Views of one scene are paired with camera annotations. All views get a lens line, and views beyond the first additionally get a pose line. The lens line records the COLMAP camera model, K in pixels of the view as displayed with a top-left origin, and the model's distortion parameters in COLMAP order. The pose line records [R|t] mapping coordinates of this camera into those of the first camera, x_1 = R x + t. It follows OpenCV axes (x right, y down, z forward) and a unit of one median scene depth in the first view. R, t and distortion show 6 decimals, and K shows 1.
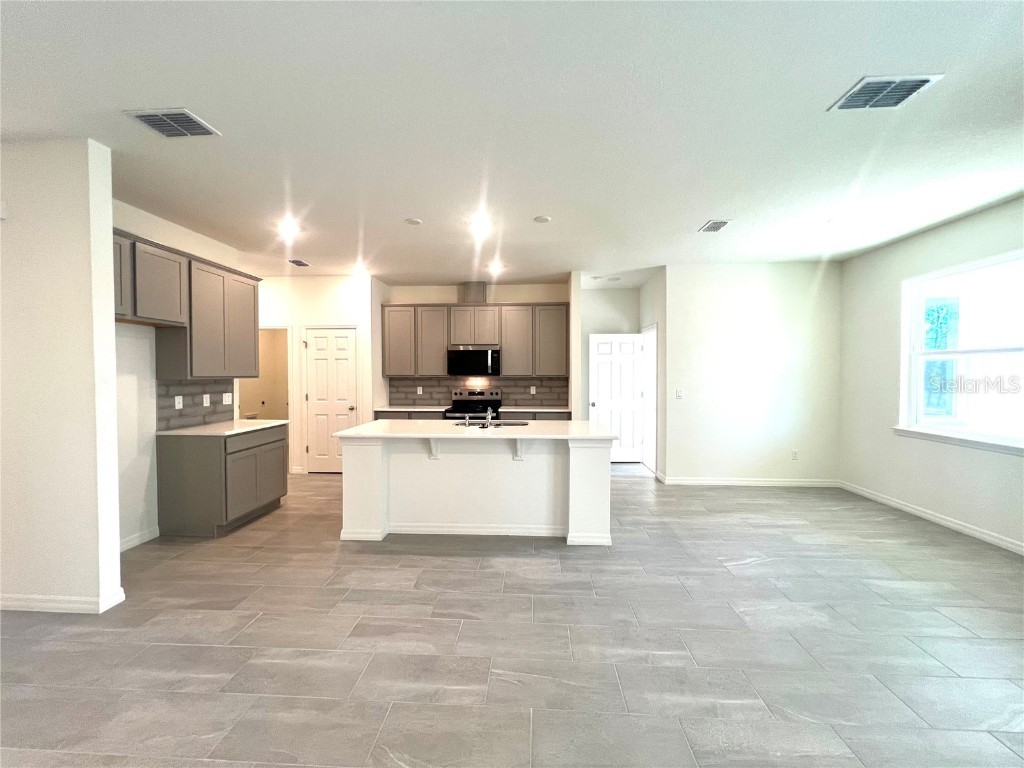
lens RADIAL K [[410.1, 0, 509.8], [0, 410.1, 381.5], [0, 0, 1]] dist [-0.001345, 0.000267]
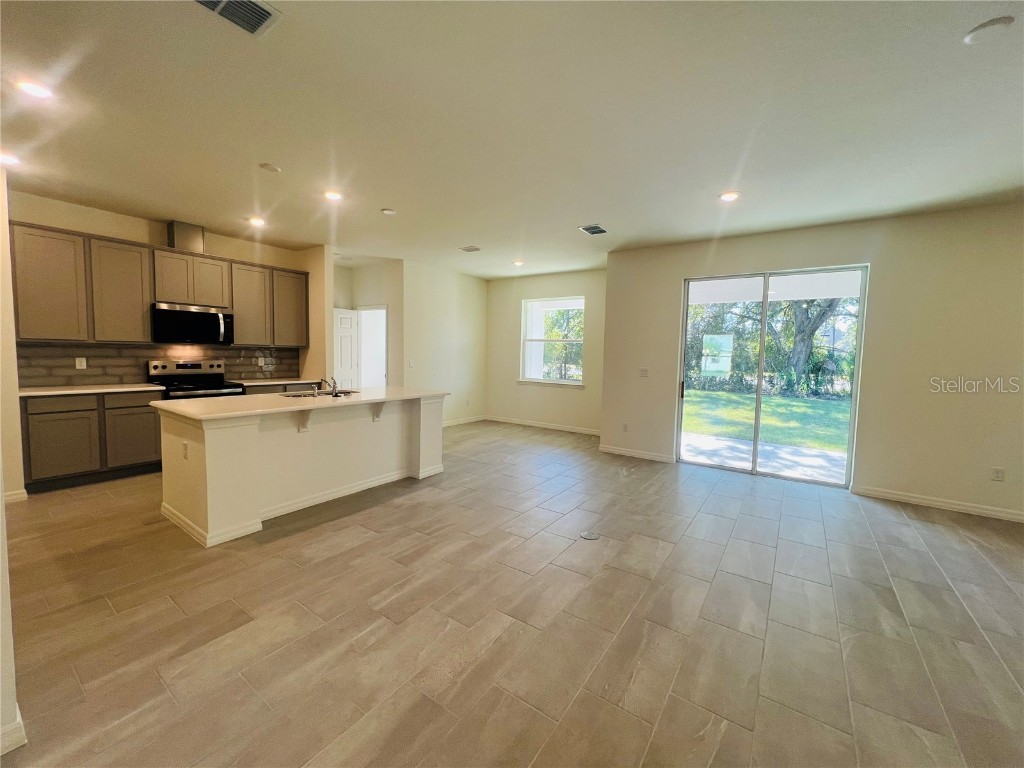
lens RADIAL K [[410.1, 0, 509.8], [0, 410.1, 381.5], [0, 0, 1]] dist [-0.001345, 0.000267]
pose [[0.526968, -0.048334, 0.848509, -0.455871], [-0.009509, 0.997984, 0.062755, 0.003313], [-0.849832, -0.041138, 0.525446, 0.051804]]
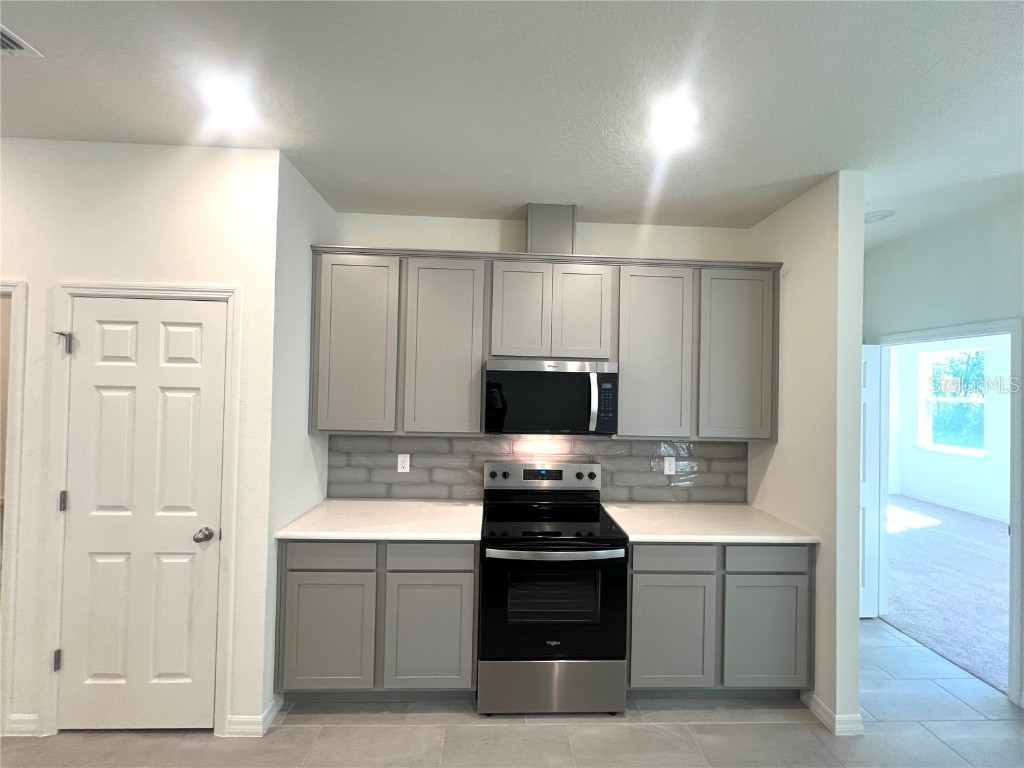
lens RADIAL K [[410.1, 0, 509.8], [0, 410.1, 381.5], [0, 0, 1]] dist [-0.001345, 0.000267]
pose [[0.994912, 0.024207, 0.097797, -0.167502], [-0.020674, 0.999102, -0.036981, -0.052173], [-0.098604, 0.034771, 0.994519, 0.617949]]
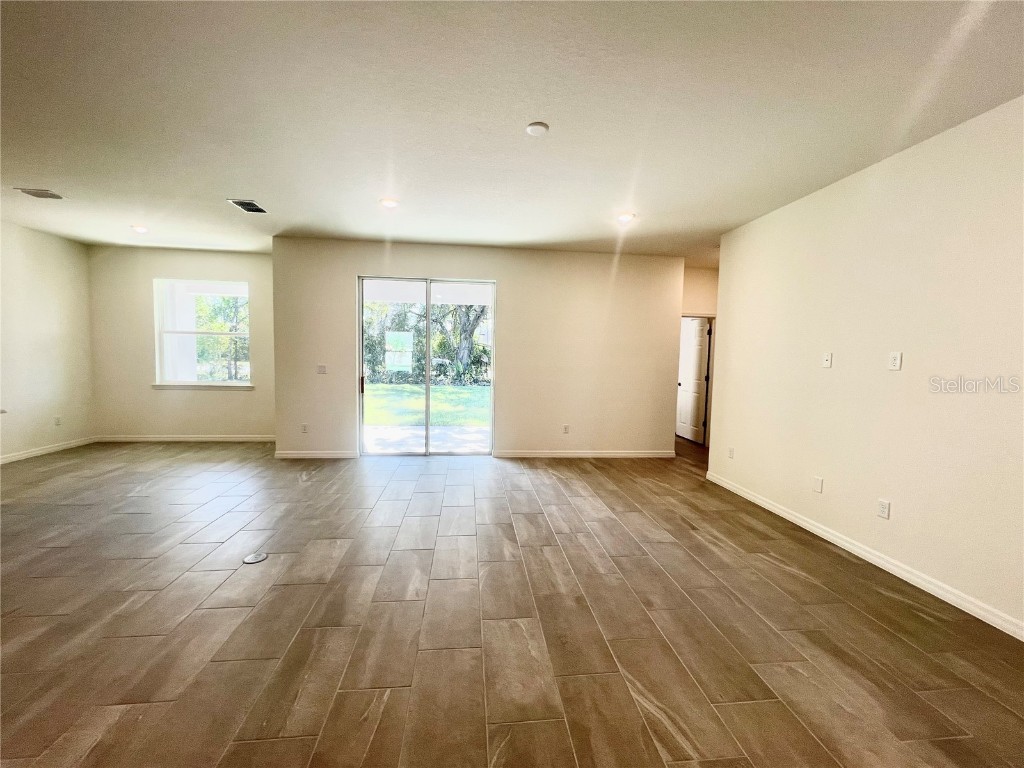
lens RADIAL K [[410.1, 0, 509.8], [0, 410.1, 381.5], [0, 0, 1]] dist [-0.001345, 0.000267]
pose [[-0.162643, -0.068215, 0.984324, -0.449488], [-0.004638, 0.997649, 0.068372, 0.002528], [-0.986674, 0.006555, -0.162577, 0.025071]]
